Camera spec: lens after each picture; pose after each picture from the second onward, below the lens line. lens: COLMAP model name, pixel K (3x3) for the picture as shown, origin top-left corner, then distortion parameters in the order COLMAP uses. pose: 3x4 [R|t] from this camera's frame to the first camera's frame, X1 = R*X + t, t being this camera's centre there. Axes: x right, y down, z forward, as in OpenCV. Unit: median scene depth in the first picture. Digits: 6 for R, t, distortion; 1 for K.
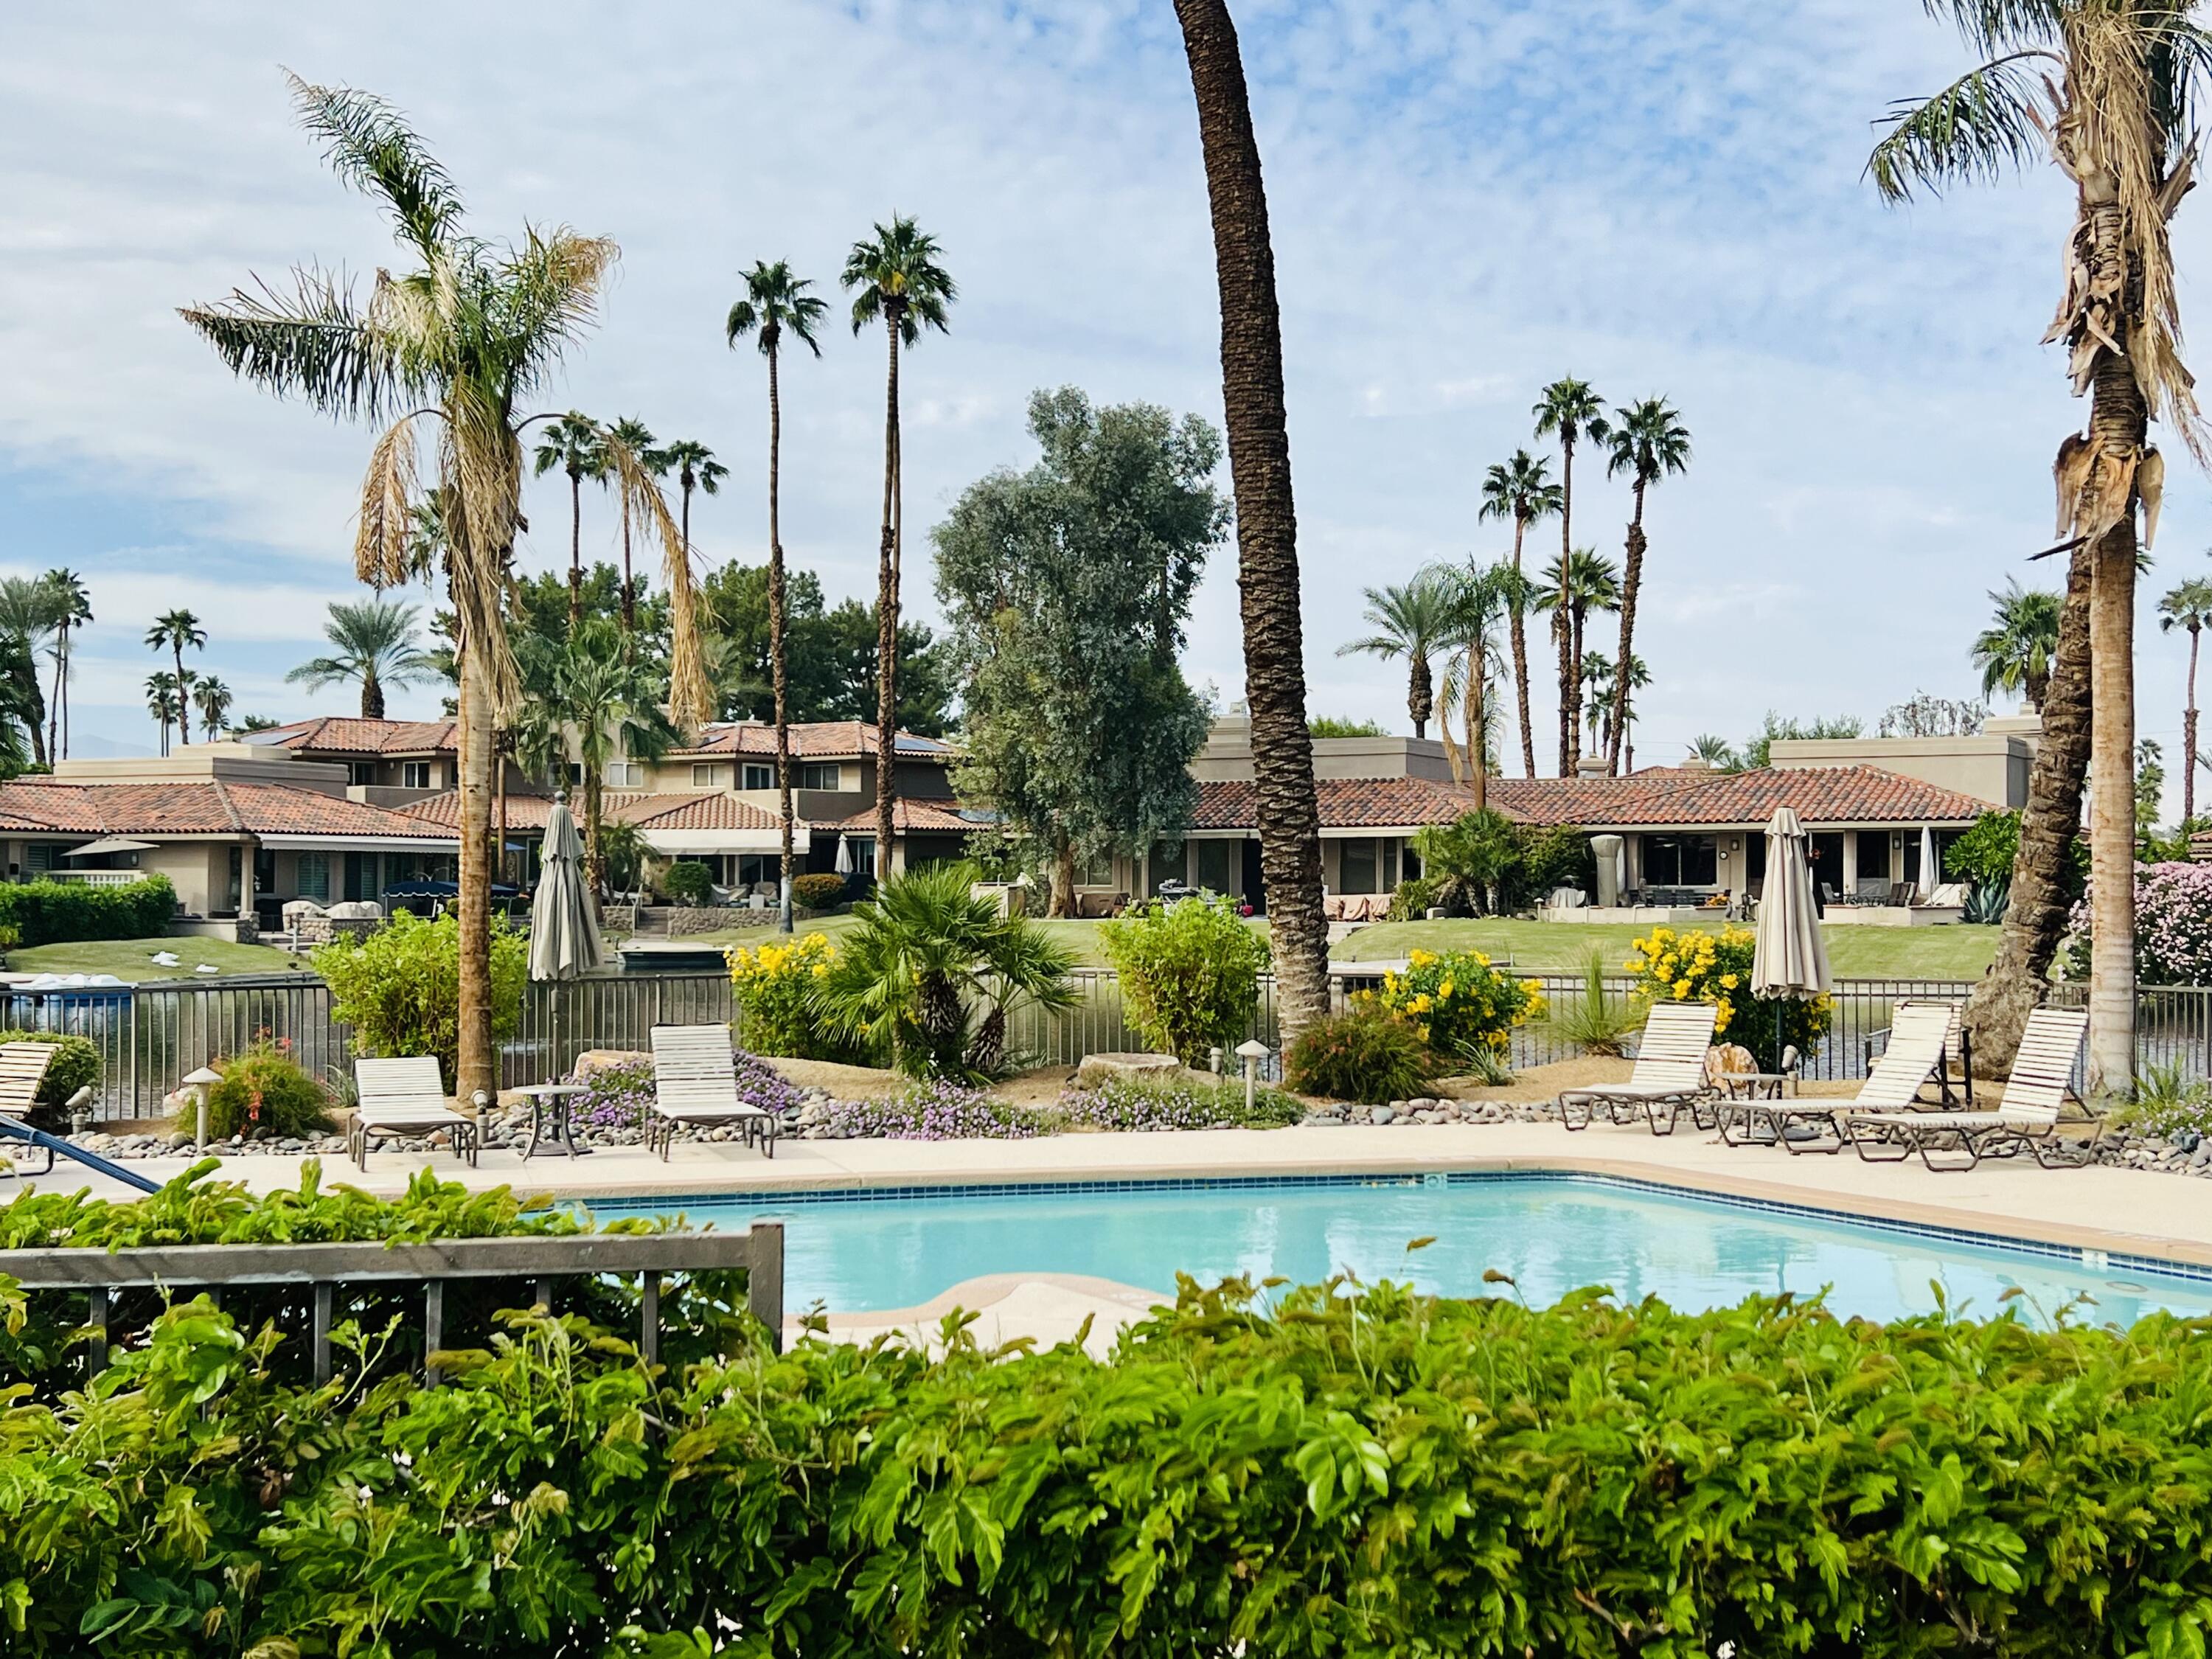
lens RADIAL K [[2691.4, 0, 1131.4], [0, 2691.4, 842.9], [0, 0, 1]] dist [0.080365, 0.000000]
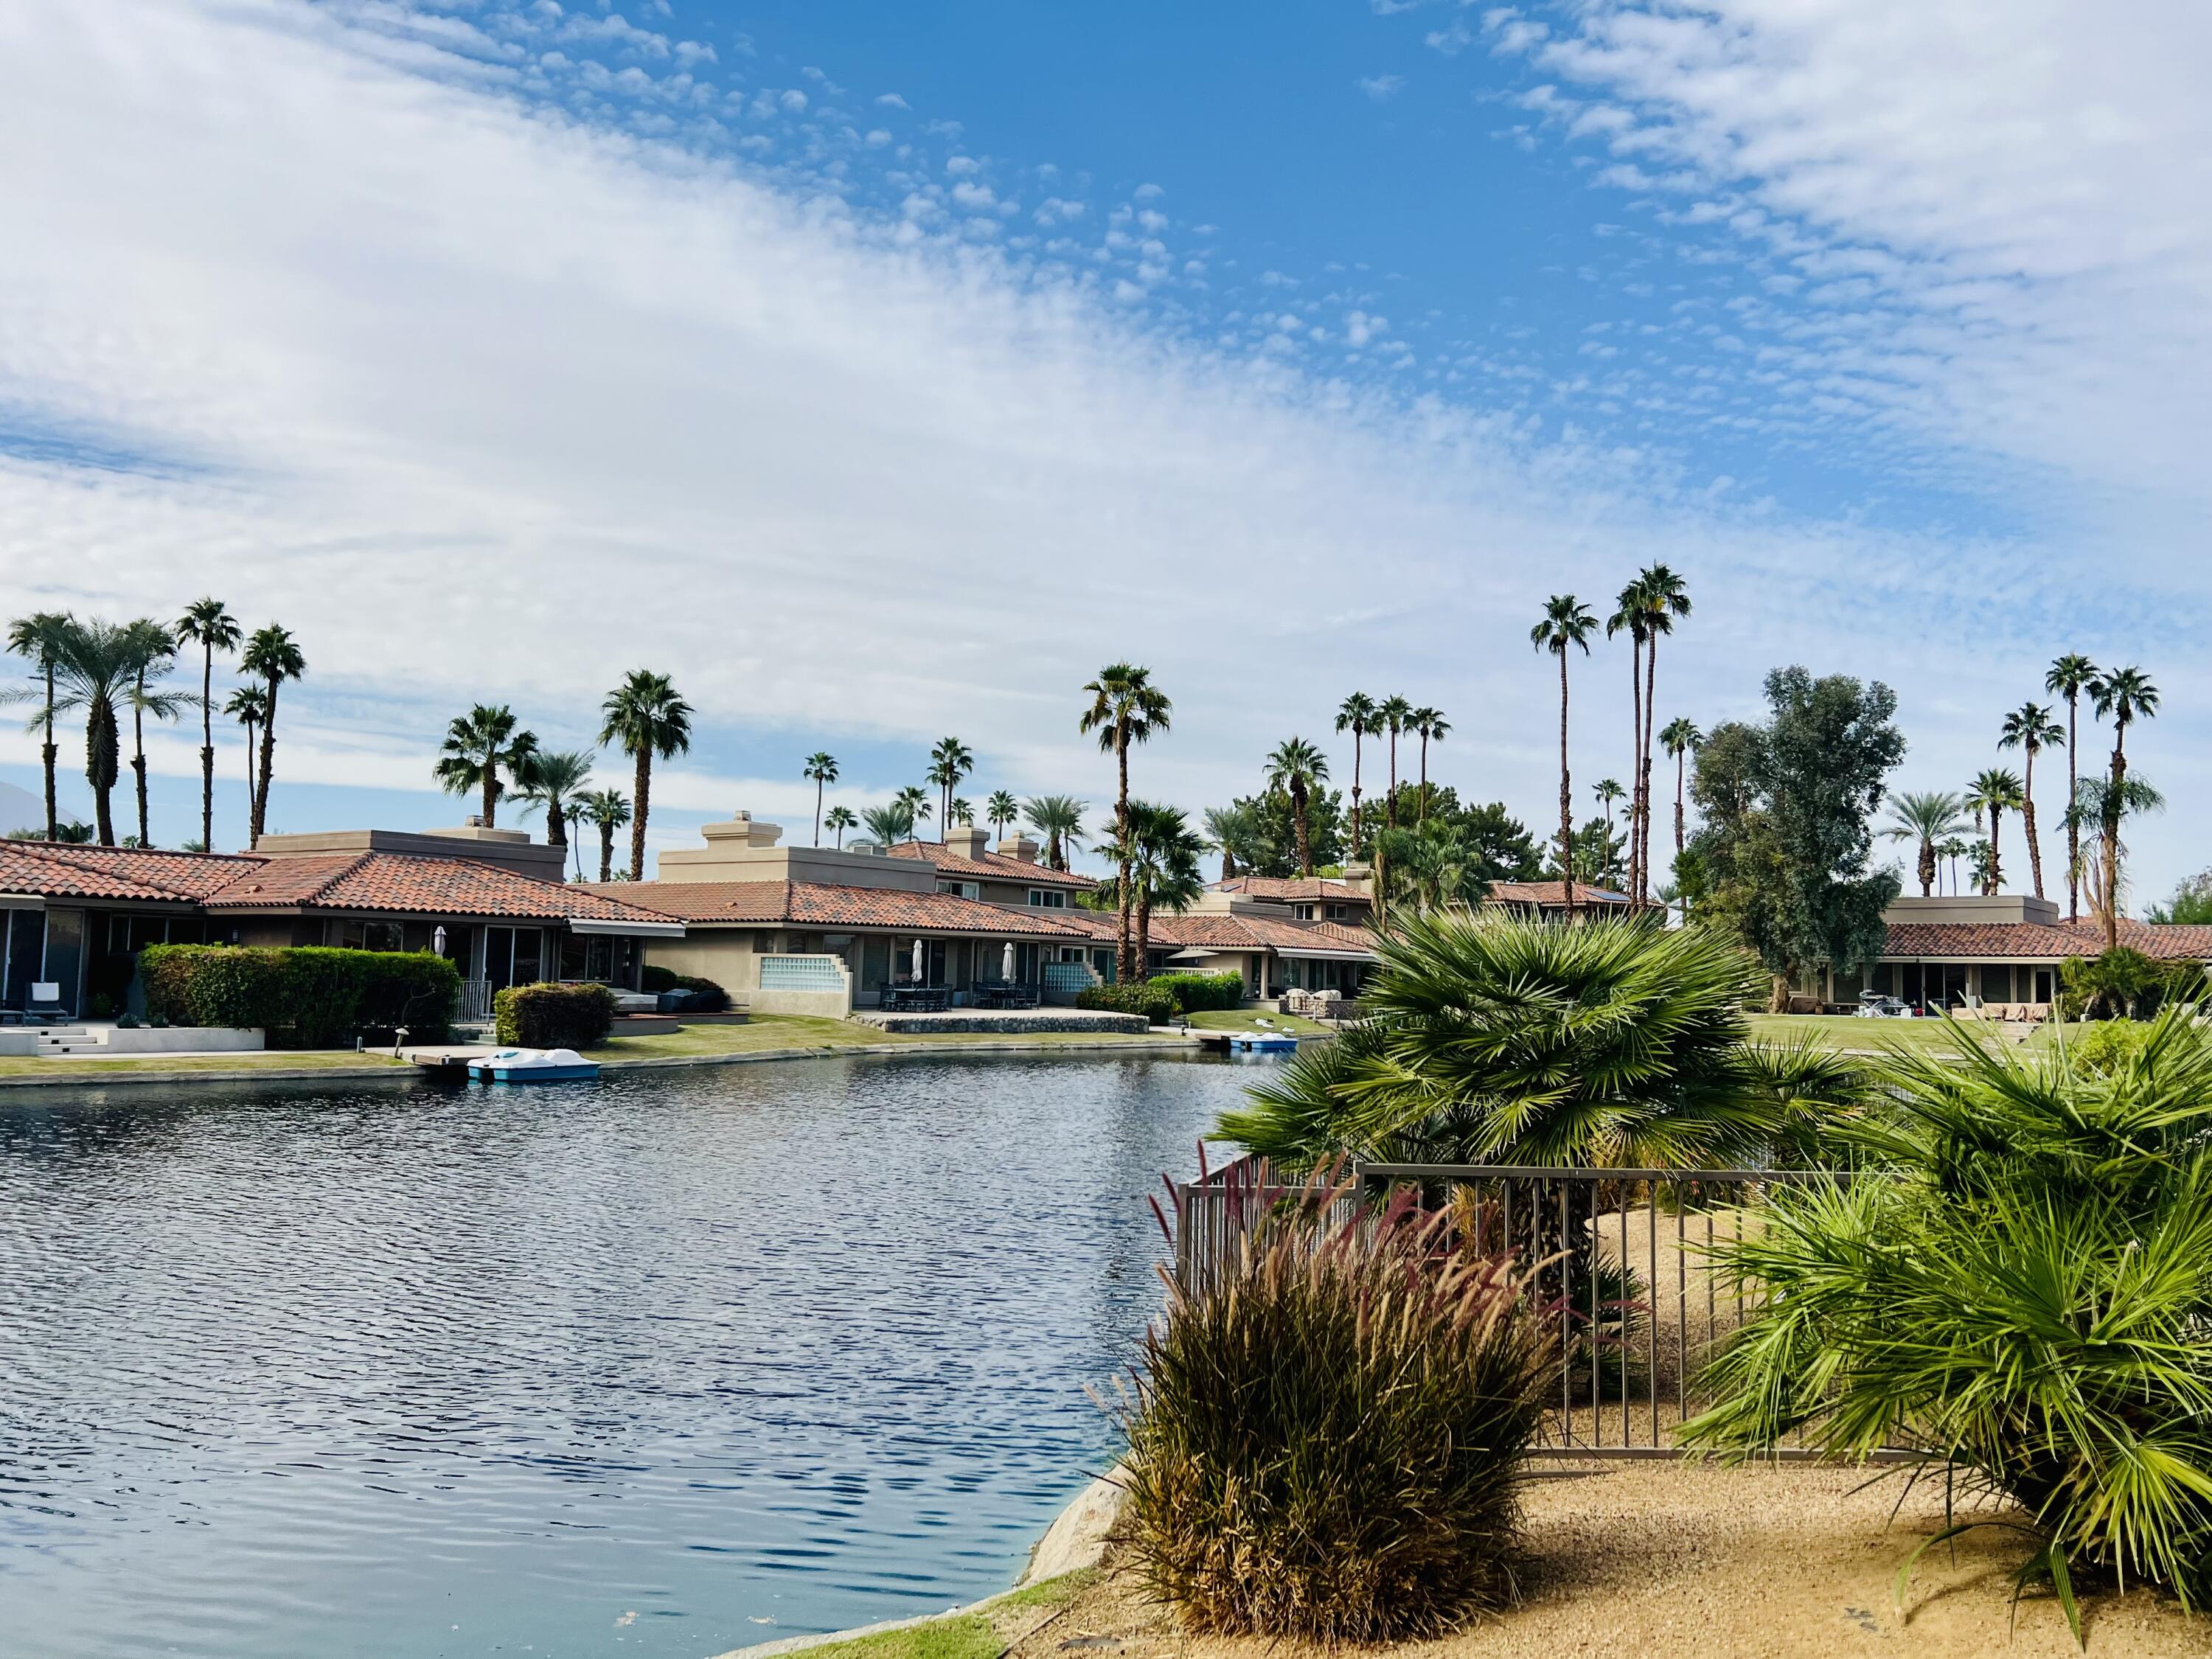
lens RADIAL K [[1647.0, 0, 1127.2], [0, 1647.0, 836.4], [0, 0, 1]] dist [0.078971, -0.102475]
pose [[0.972425, 0.000217, -0.233216, -0.171308], [-0.016667, 0.997507, -0.068570, -0.000914], [0.232620, 0.070566, 0.970004, -0.003899]]
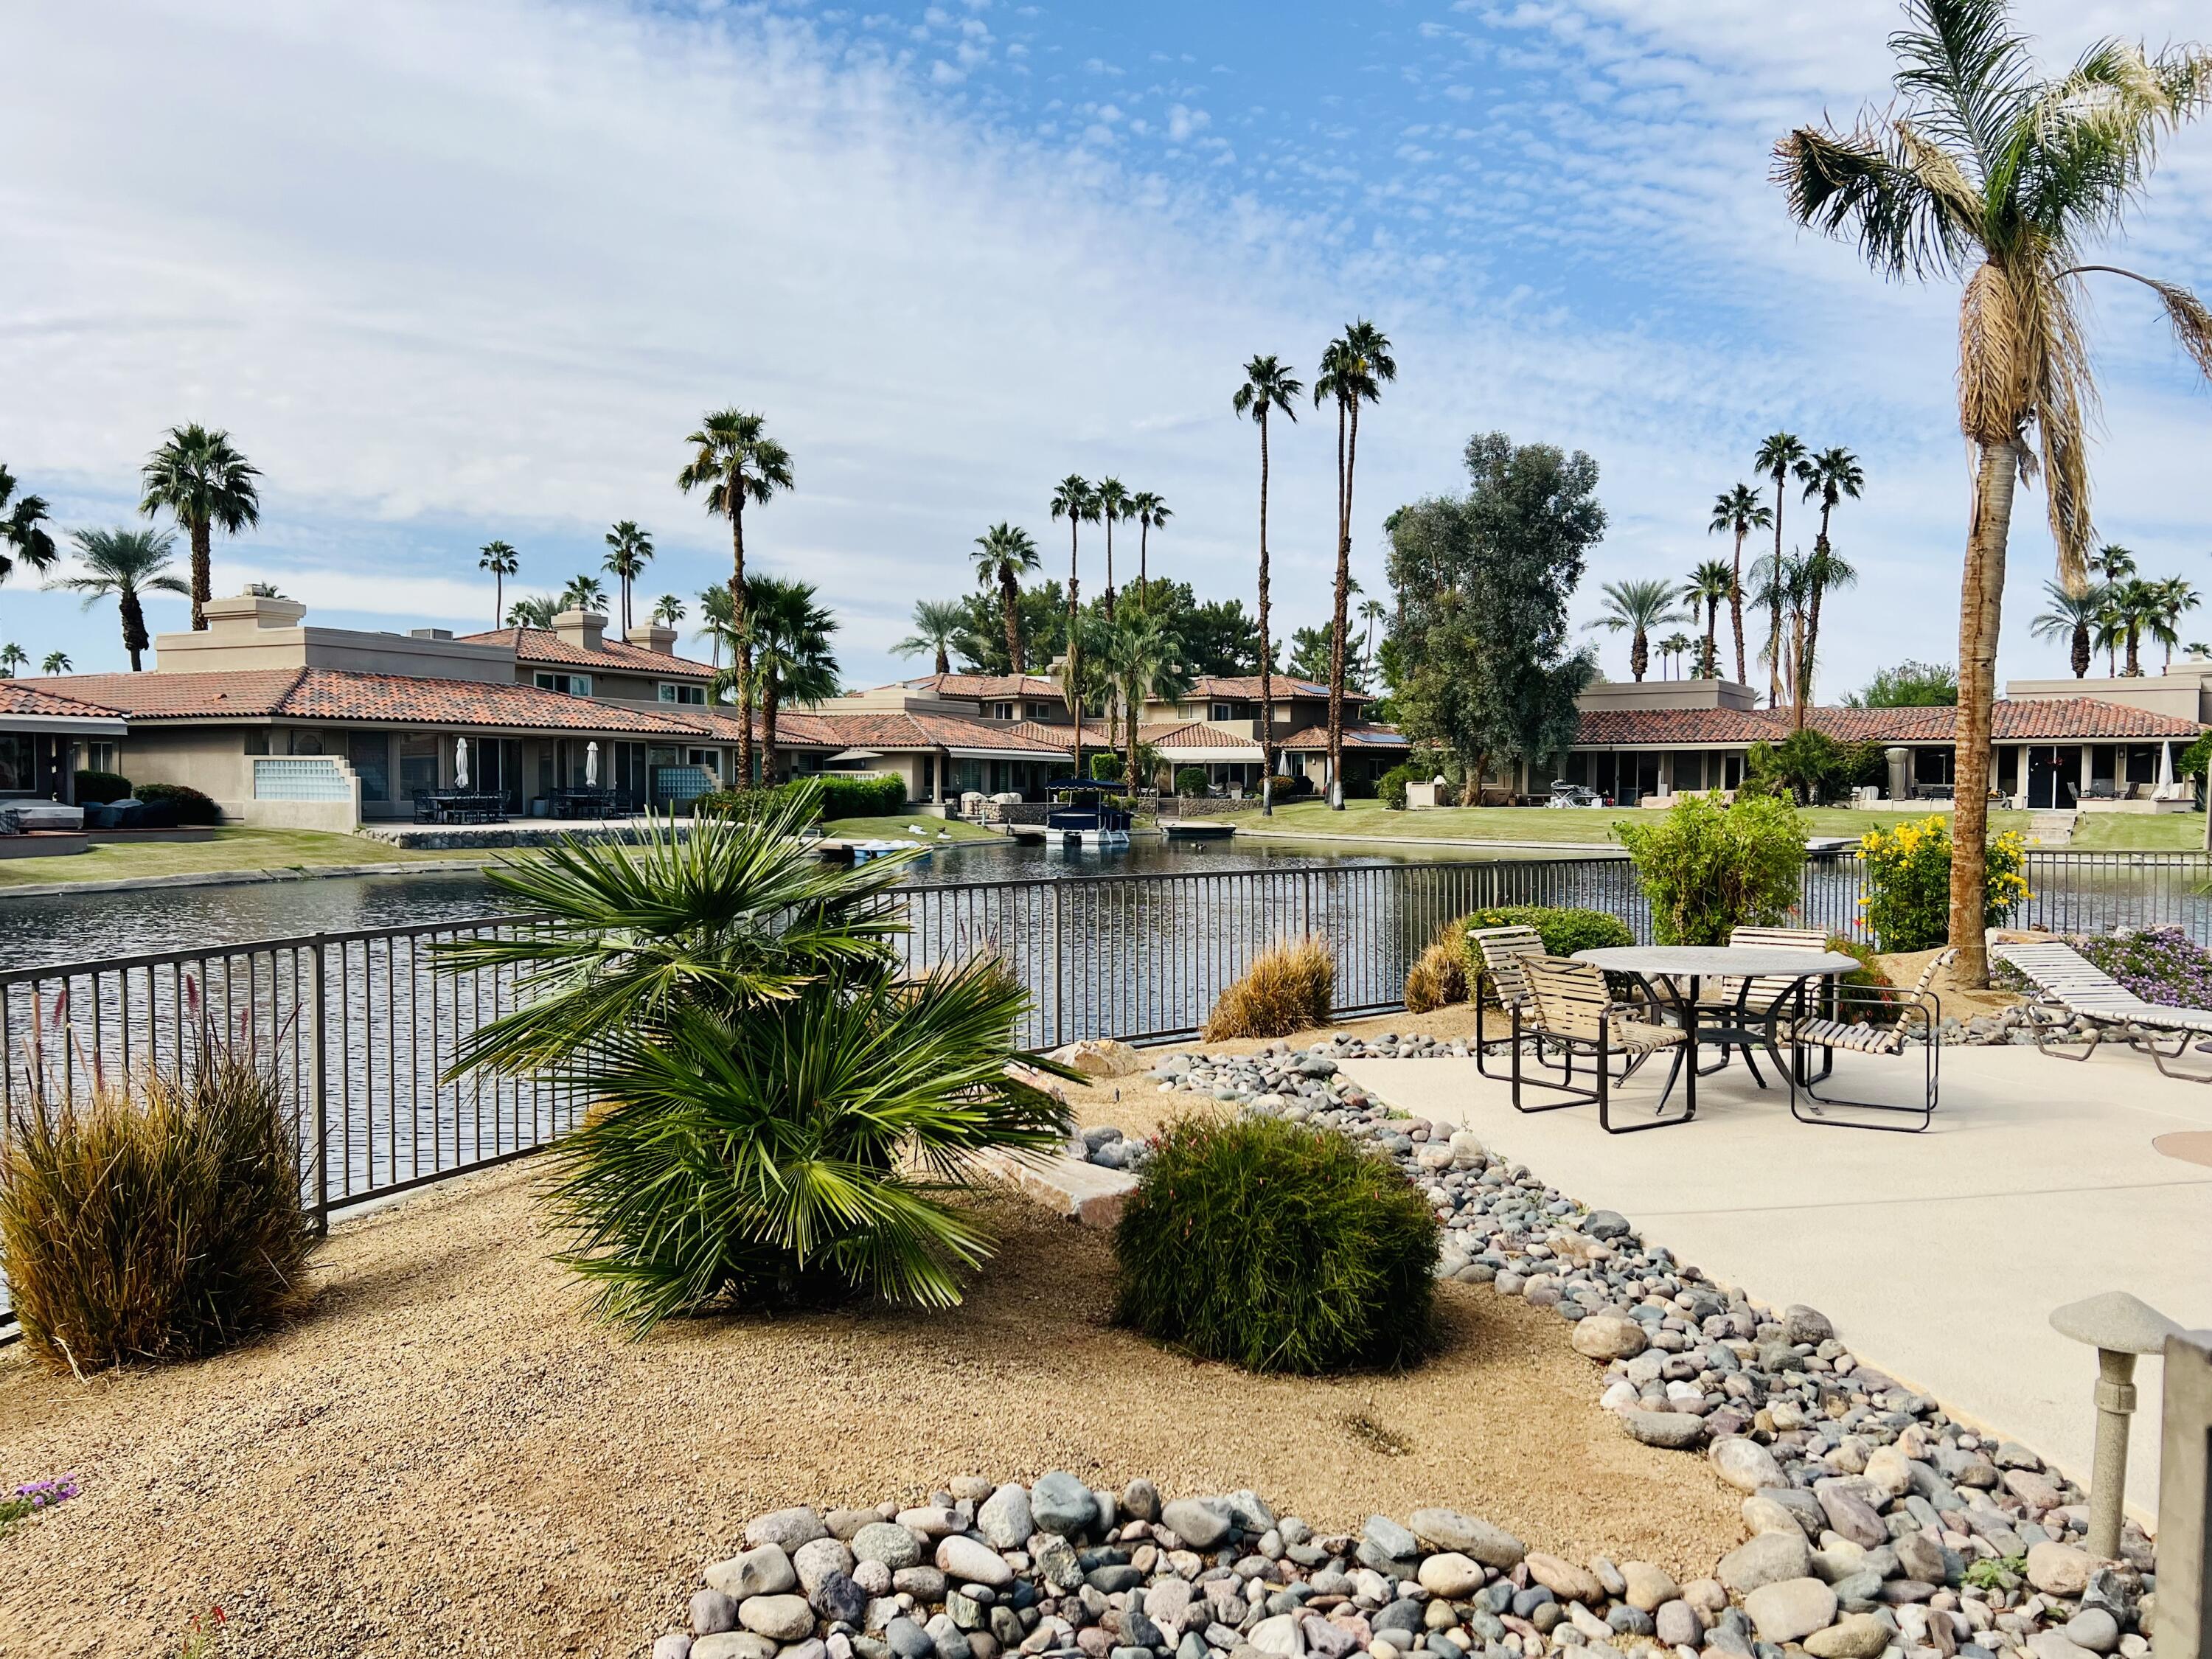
lens RADIAL K [[1647.0, 0, 1137.0], [0, 1647.0, 856.4], [0, 0, 1]] dist [0.078971, -0.102475]
pose [[0.995442, 0.007411, -0.095077, -0.126277], [-0.001937, 0.998341, 0.057539, 0.004033], [0.095345, -0.057092, 0.993806, 0.096554]]
